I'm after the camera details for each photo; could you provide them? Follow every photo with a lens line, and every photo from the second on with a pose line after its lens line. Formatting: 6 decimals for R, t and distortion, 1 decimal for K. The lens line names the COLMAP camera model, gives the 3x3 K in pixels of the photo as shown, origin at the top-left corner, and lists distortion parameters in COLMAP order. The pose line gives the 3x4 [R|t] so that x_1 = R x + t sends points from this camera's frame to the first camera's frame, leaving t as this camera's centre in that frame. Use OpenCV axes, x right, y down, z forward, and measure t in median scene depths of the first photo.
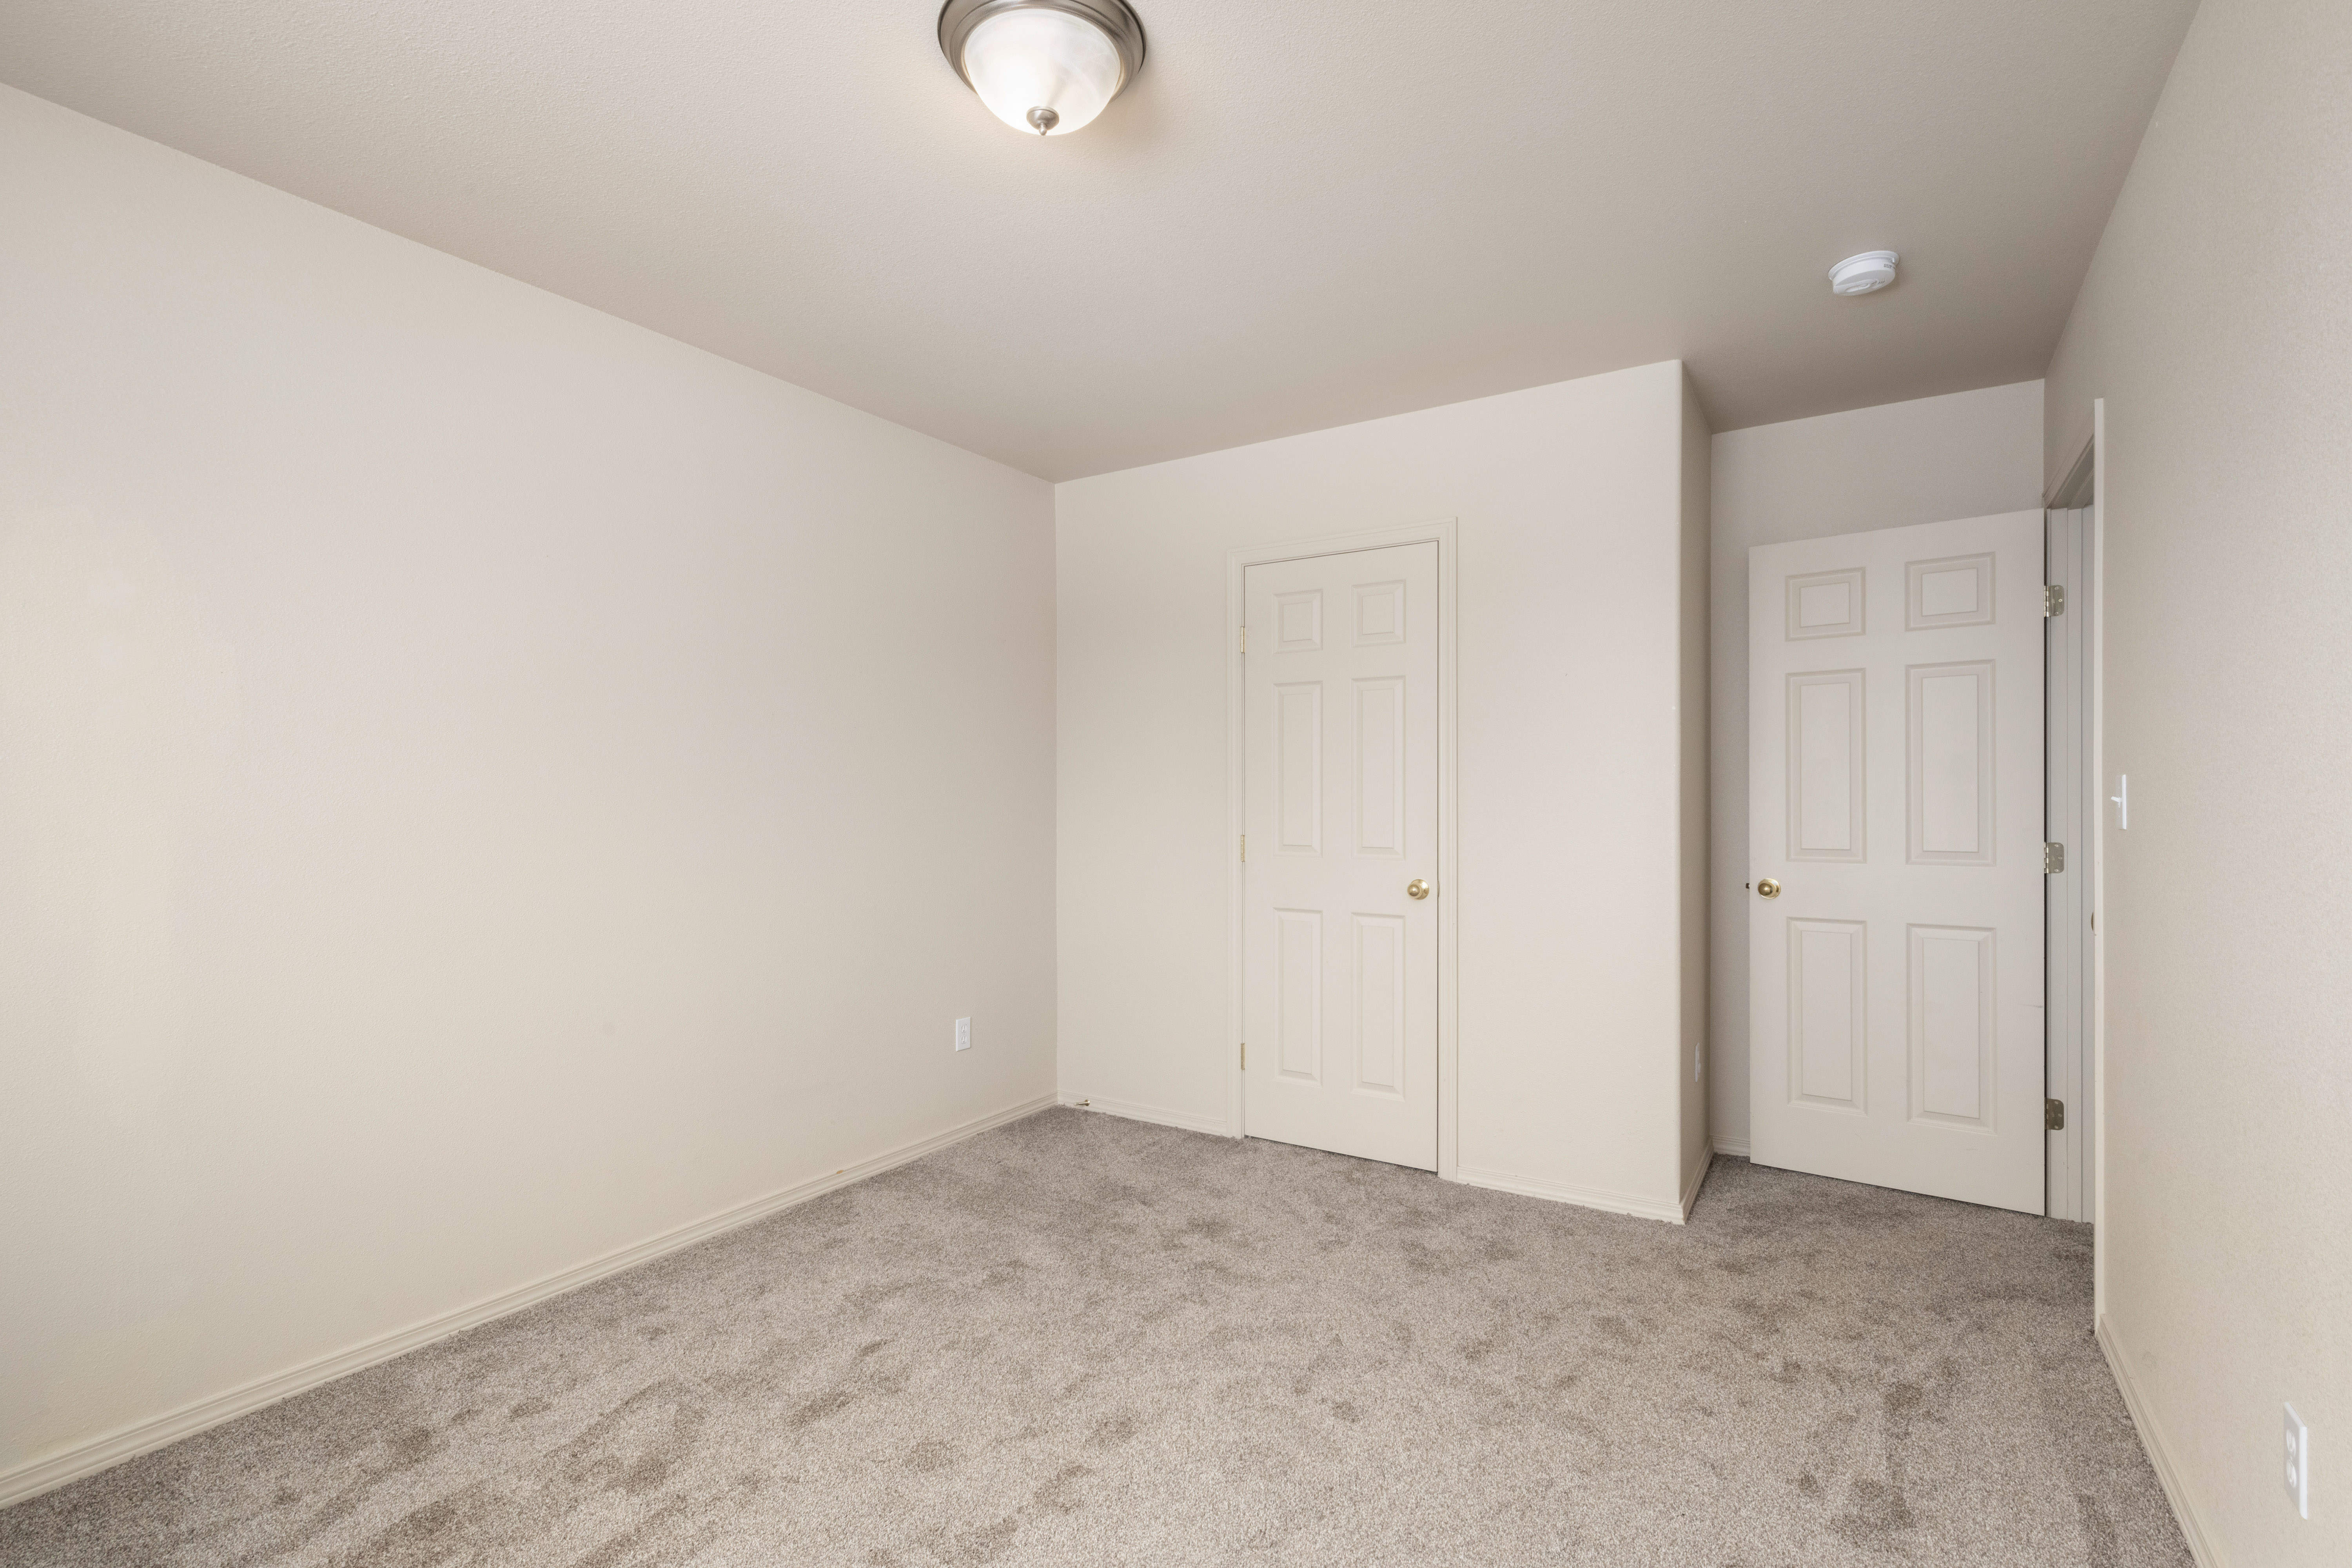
lens RADIAL K [[1075.6, 0, 1177.1], [0, 1075.6, 792.9], [0, 0, 1]] dist [-0.000387, 0.000026]
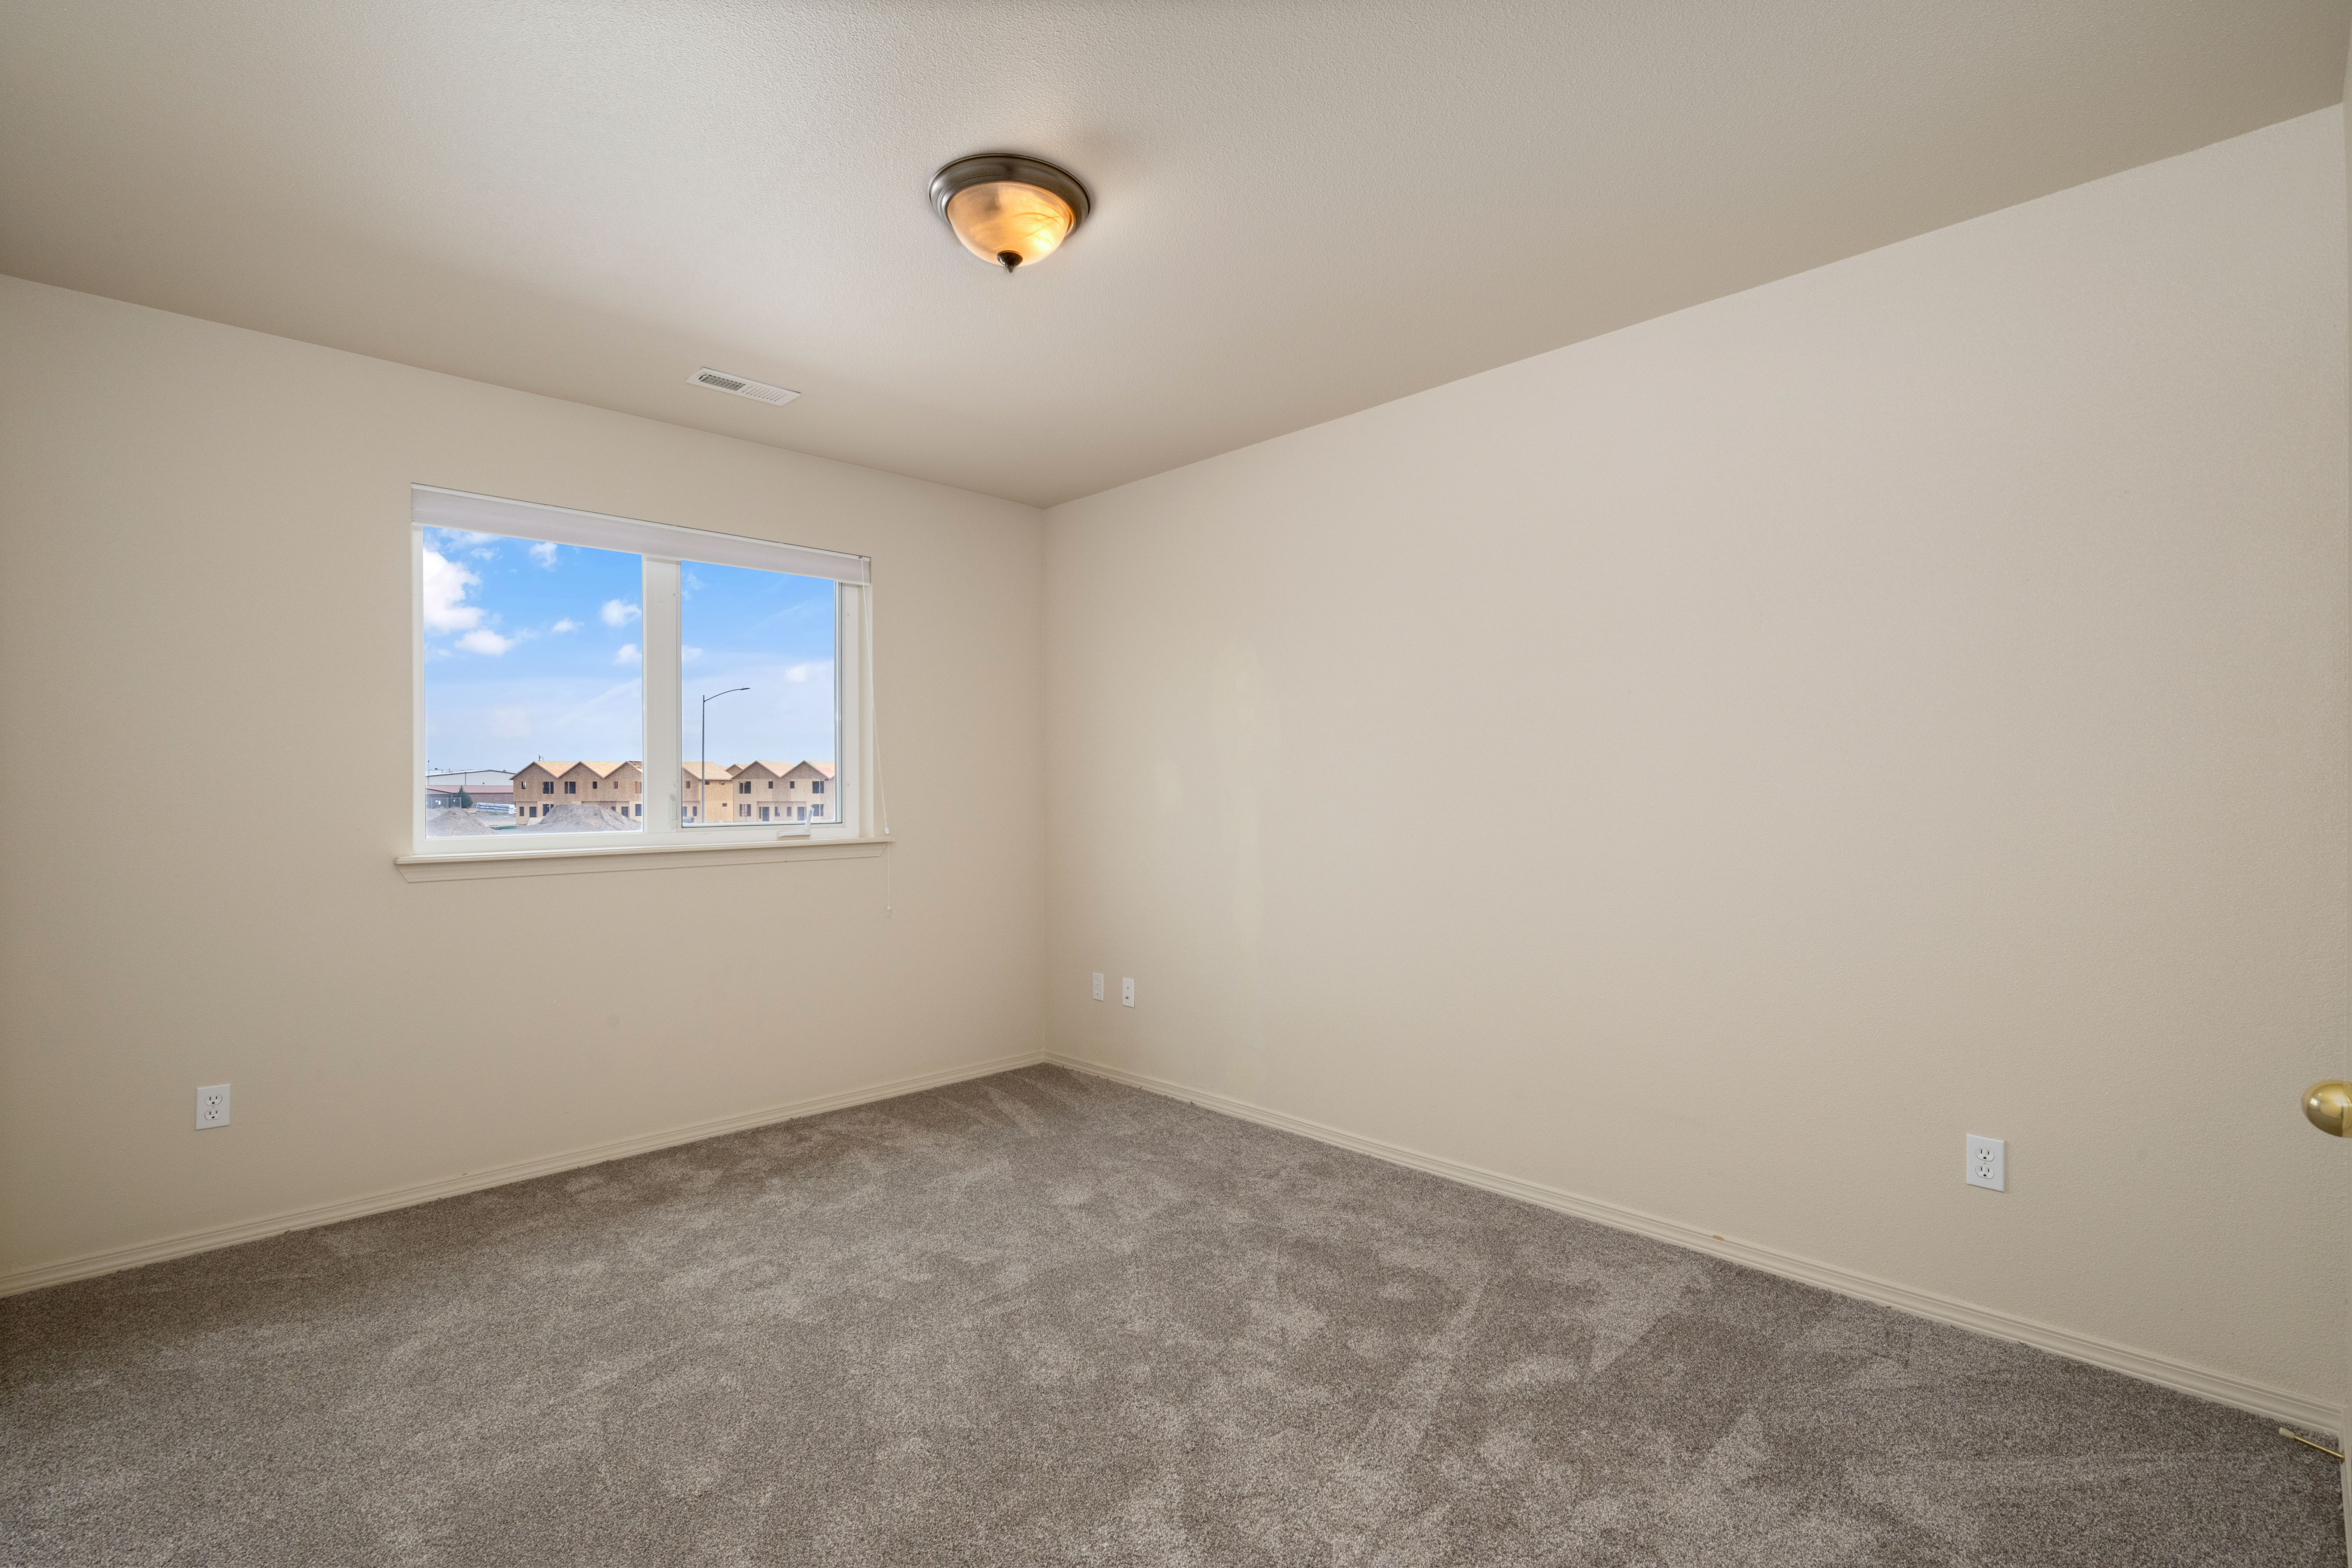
lens RADIAL K [[1075.6, 0, 1177.5], [0, 1075.6, 788.5], [0, 0, 1]] dist [-0.000387, 0.000026]
pose [[-0.239593, -0.004183, -0.970864, 0.584952], [0.008535, 0.999943, -0.006414, 0.015983], [0.970836, -0.009823, -0.239544, 0.819913]]
